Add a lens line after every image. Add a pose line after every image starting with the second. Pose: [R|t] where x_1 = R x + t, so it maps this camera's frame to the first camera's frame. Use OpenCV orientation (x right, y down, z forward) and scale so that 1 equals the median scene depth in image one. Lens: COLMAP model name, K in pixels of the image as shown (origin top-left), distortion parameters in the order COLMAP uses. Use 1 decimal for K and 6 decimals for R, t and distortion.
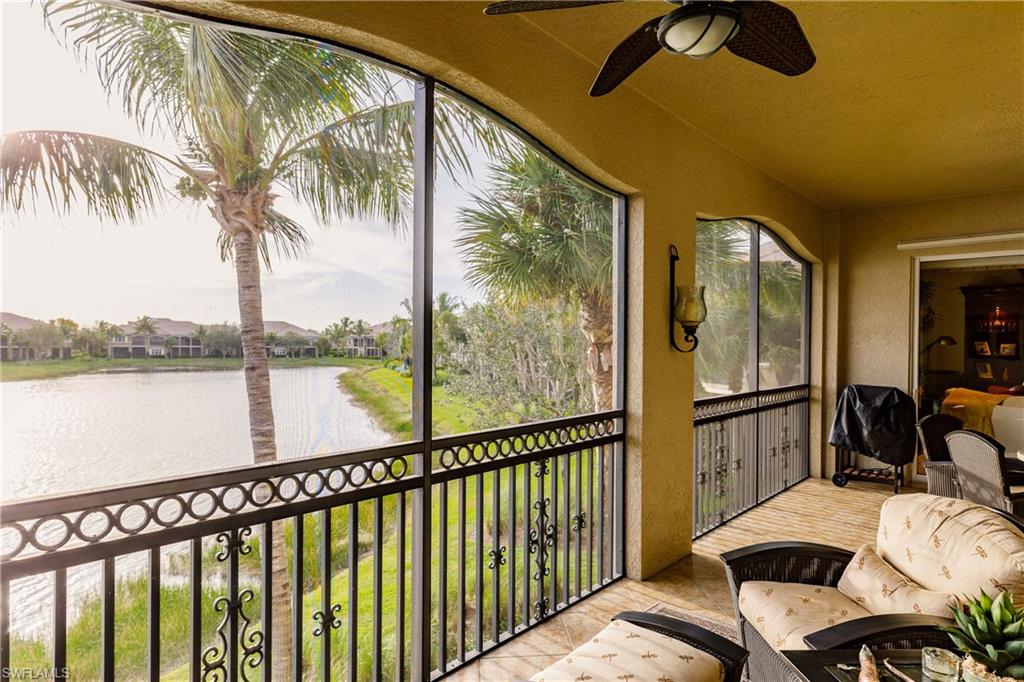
lens RADIAL K [[621.2, 0, 509.9], [0, 621.2, 348.8], [0, 0, 1]] dist [0.008753, 0.002342]
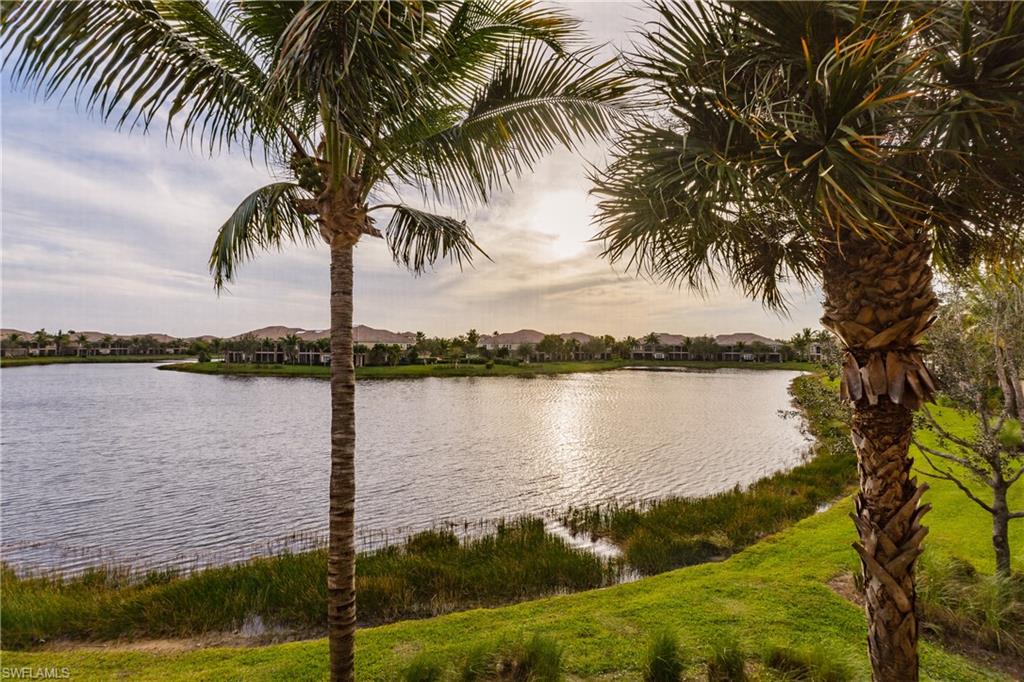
lens RADIAL K [[457.3, 0, 513.1], [0, 457.3, 346.8], [0, 0, 1]] dist [0.008337, -0.000657]
pose [[0.663017, -0.005750, -0.748582, 0.276212], [-0.006850, 0.999882, -0.013747, -0.003999], [0.748573, 0.014242, 0.662900, 0.627989]]
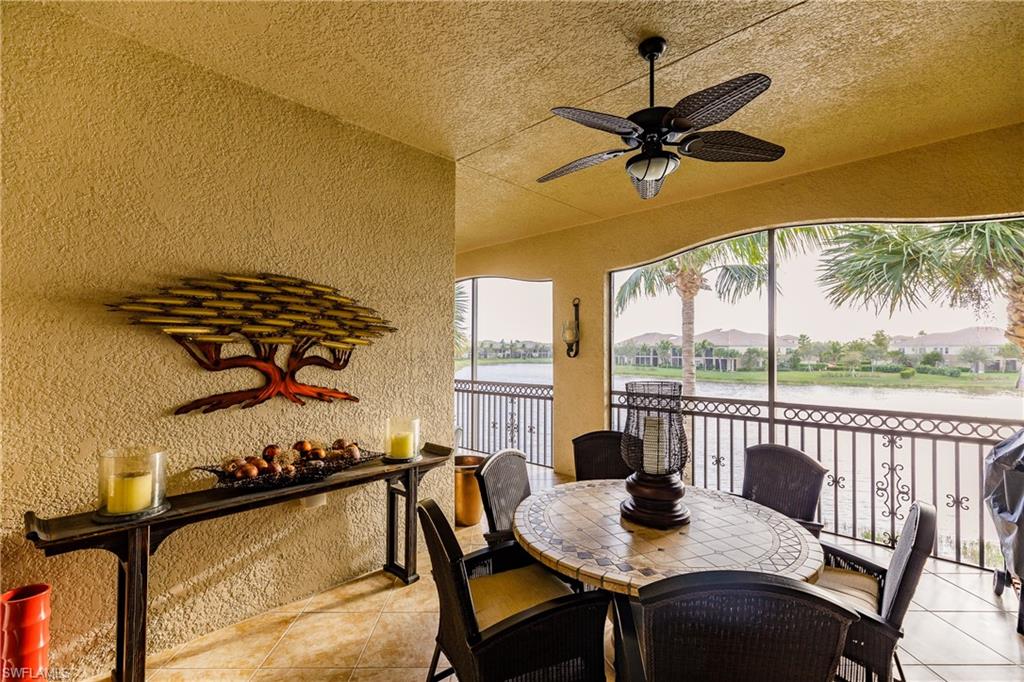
lens RADIAL K [[457.3, 0, 508.1], [0, 457.3, 347.0], [0, 0, 1]] dist [0.008337, -0.000657]
pose [[-0.054976, -0.015801, -0.998363, 0.894084], [-0.011813, 0.999815, -0.015174, -0.002132], [0.998418, 0.010960, -0.055152, 0.434221]]
